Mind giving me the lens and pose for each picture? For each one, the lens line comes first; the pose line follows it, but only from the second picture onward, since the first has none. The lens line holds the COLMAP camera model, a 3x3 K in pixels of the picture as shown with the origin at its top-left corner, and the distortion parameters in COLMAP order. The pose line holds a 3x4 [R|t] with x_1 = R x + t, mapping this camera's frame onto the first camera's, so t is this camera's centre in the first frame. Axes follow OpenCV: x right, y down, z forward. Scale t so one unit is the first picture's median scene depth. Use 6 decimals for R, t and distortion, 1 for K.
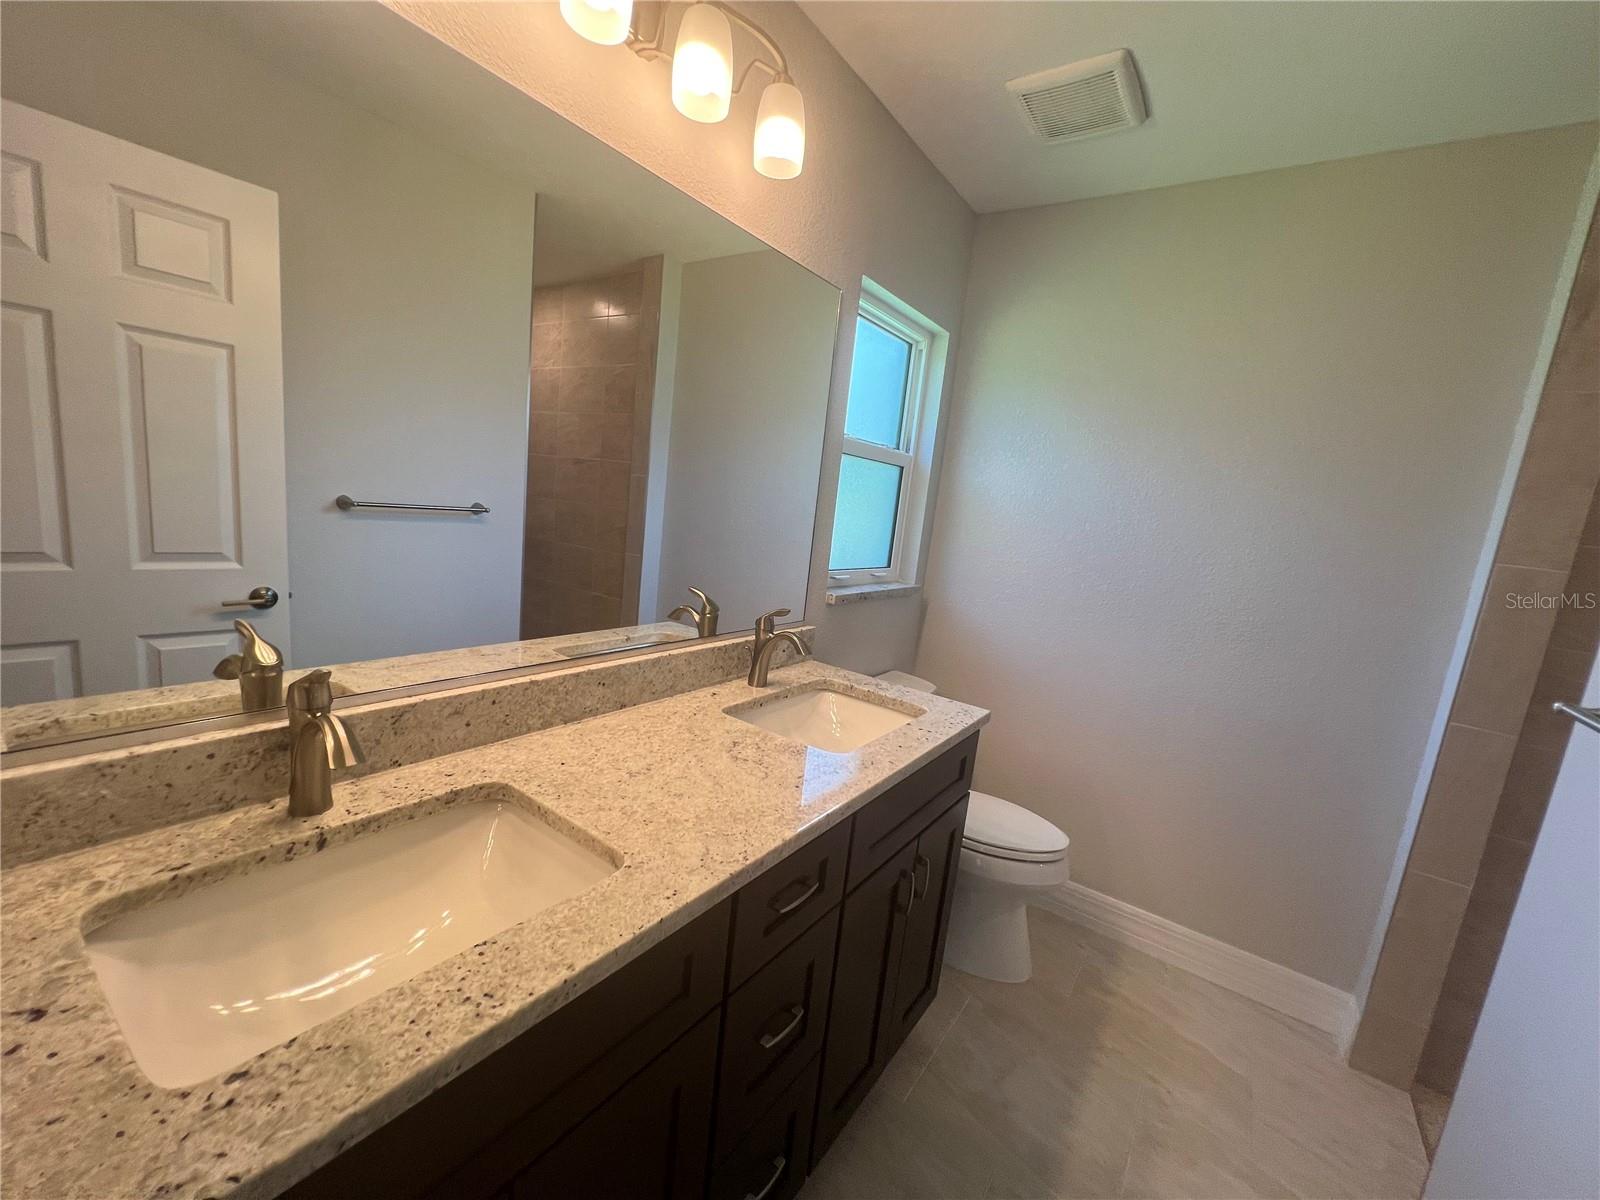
lens RADIAL K [[644.5, 0, 807.1], [0, 644.5, 605.8], [0, 0, 1]] dist [-0.004315, 0.001073]
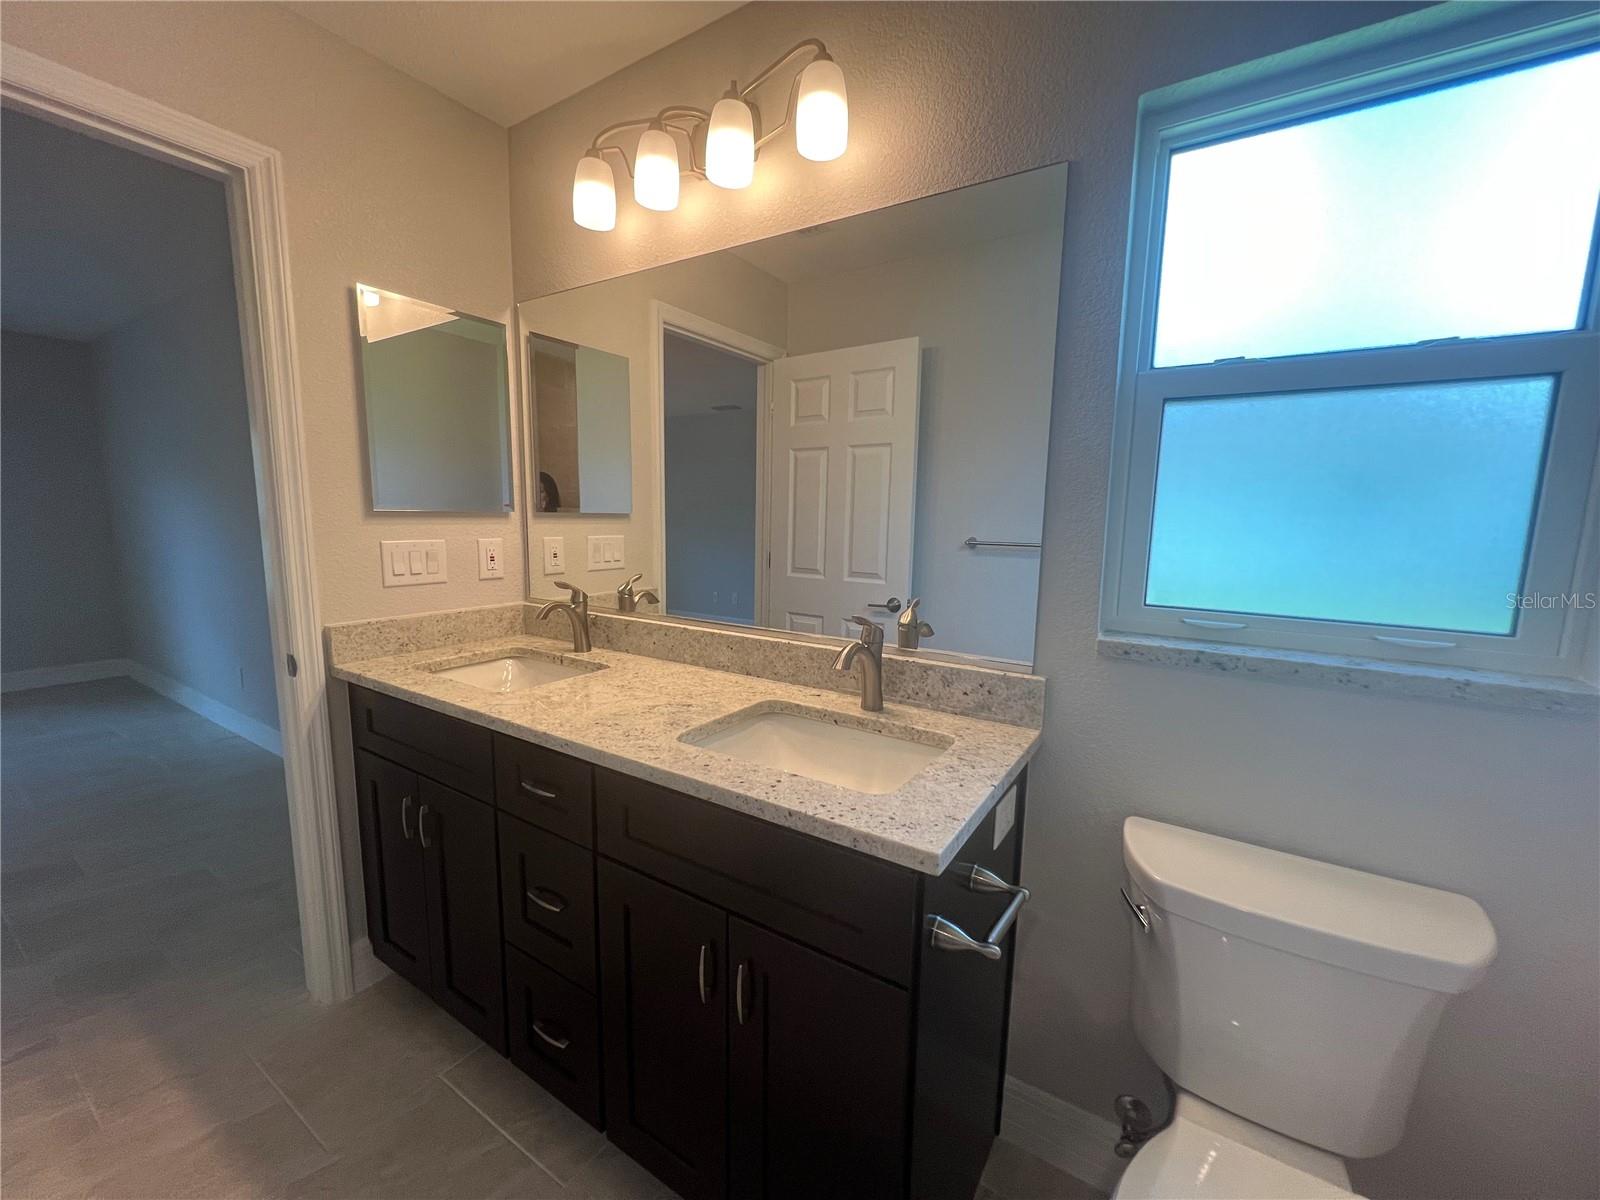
lens RADIAL K [[644.5, 0, 791.2], [0, 644.5, 611.4], [0, 0, 1]] dist [-0.004315, 0.001073]
pose [[0.029348, 0.045254, -0.998544, 0.767927], [-0.177082, 0.983409, 0.039364, -0.017398], [0.983758, 0.175669, 0.036874, 0.845937]]
